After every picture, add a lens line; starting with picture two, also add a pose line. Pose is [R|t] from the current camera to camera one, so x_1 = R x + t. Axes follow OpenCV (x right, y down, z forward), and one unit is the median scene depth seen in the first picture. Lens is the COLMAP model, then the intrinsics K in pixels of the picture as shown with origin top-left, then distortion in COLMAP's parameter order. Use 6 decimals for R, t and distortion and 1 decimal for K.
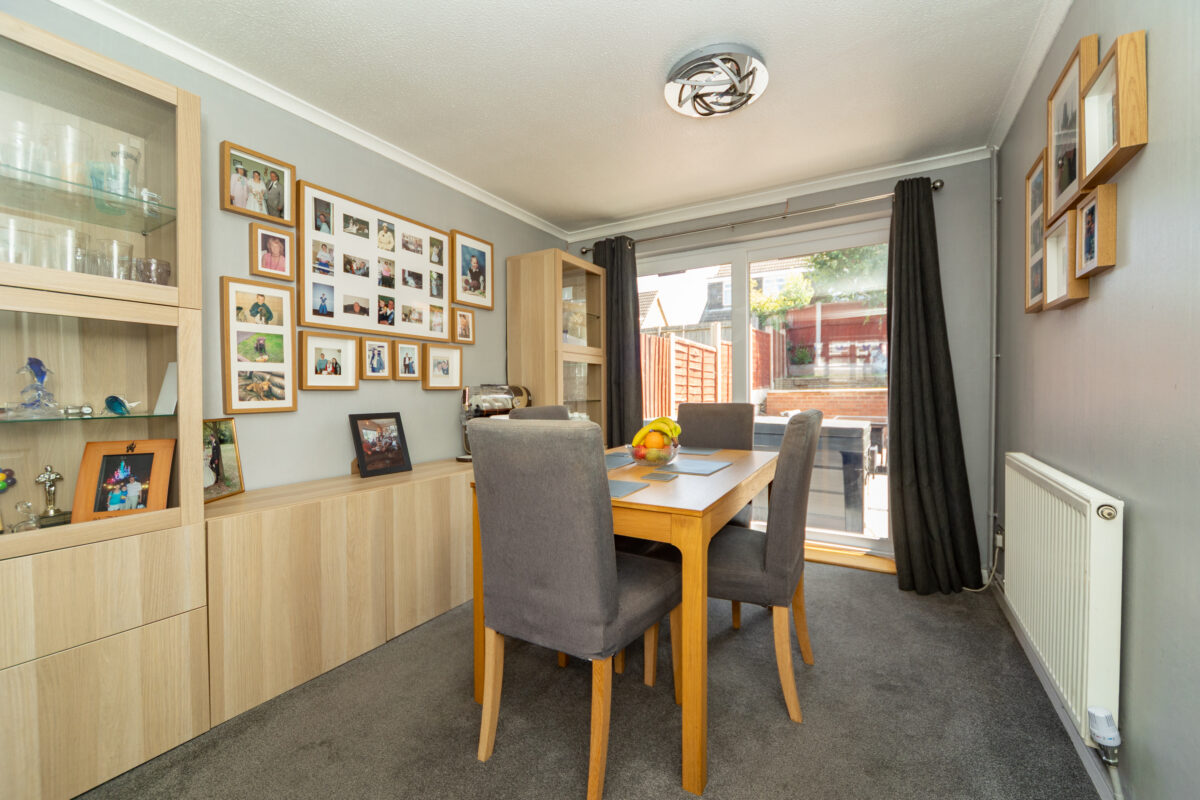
lens RADIAL K [[464.9, 0, 602.3], [0, 464.9, 397.4], [0, 0, 1]] dist [-0.000897, 0.000067]
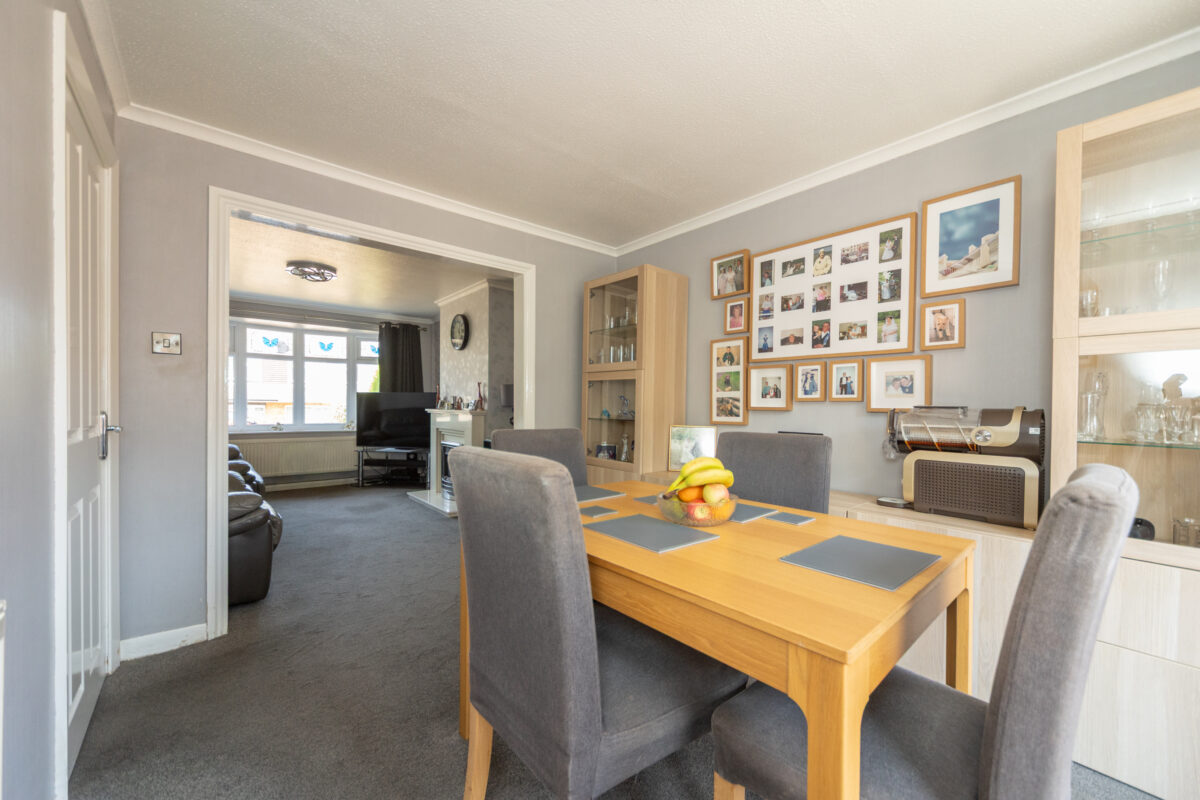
lens RADIAL K [[464.9, 0, 611.6], [0, 464.9, 409.8], [0, 0, 1]] dist [-0.000897, 0.000067]
pose [[-0.309055, 0.009178, -0.951000, 0.679692], [-0.025303, 0.999520, 0.017870, -0.027209], [0.950707, 0.029586, -0.308675, 0.915498]]
